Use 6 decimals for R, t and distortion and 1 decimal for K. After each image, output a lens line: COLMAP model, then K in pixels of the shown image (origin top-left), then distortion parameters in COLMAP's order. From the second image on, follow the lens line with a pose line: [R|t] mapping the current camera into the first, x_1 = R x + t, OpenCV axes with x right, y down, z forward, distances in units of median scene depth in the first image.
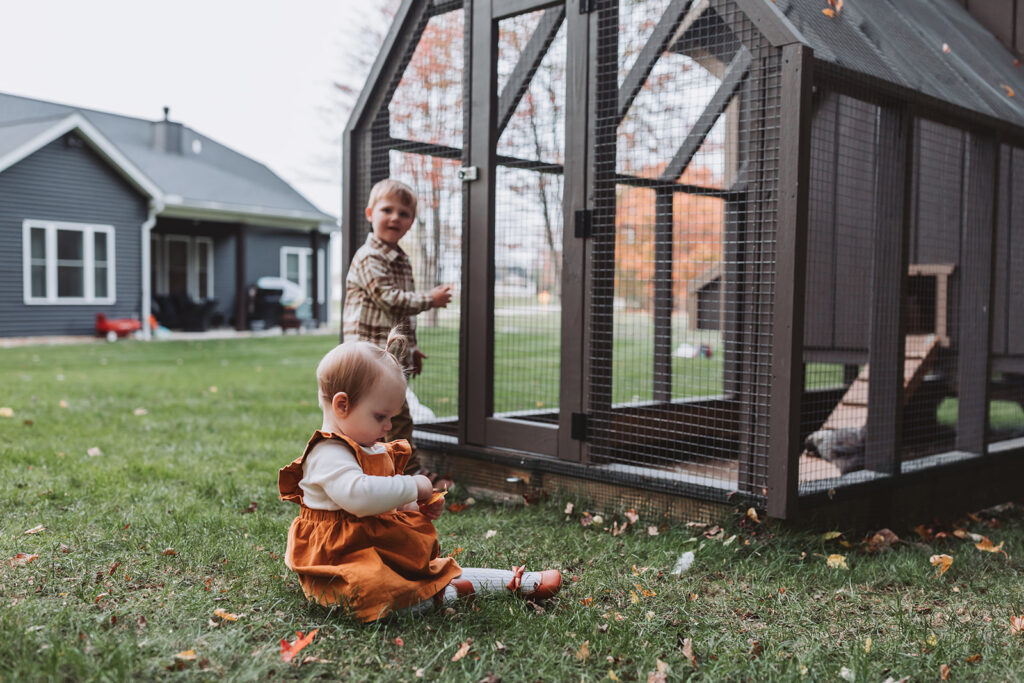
lens RADIAL K [[968.2, 0, 537.2], [0, 968.2, 339.9], [0, 0, 1]] dist [0.048030, -0.105985]
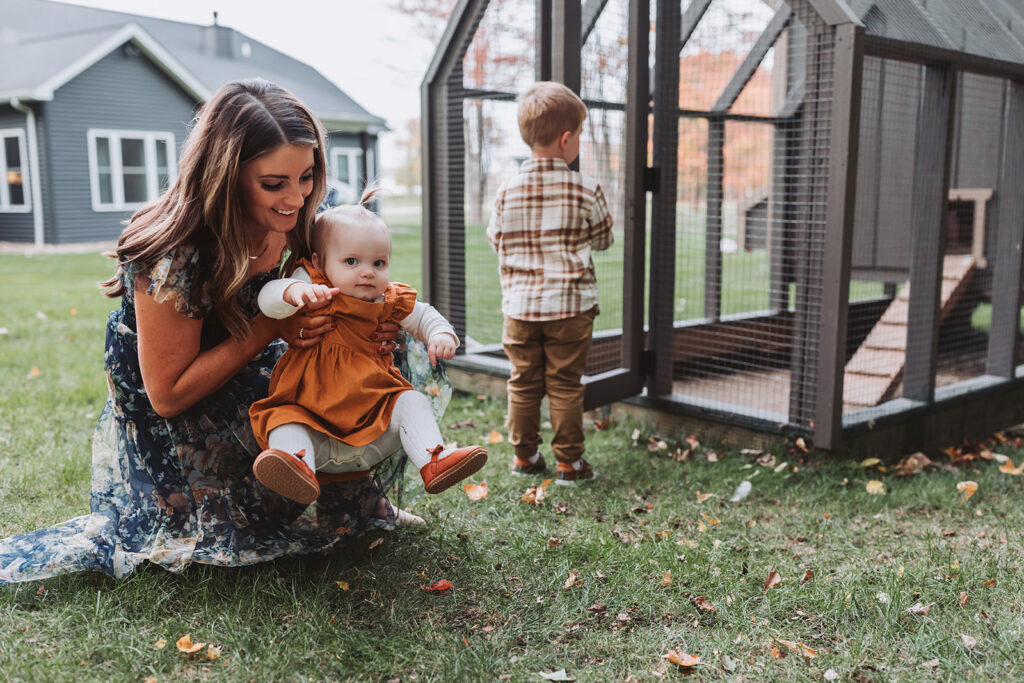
lens RADIAL K [[1044.2, 0, 512.5], [0, 1044.2, 277.2], [0, 0, 1]] dist [0.007359, 0.003906]
pose [[0.999431, -0.007846, -0.032800, -0.069887], [0.011276, 0.994330, 0.105737, -0.138956], [0.031785, -0.106046, 0.993853, -0.193643]]
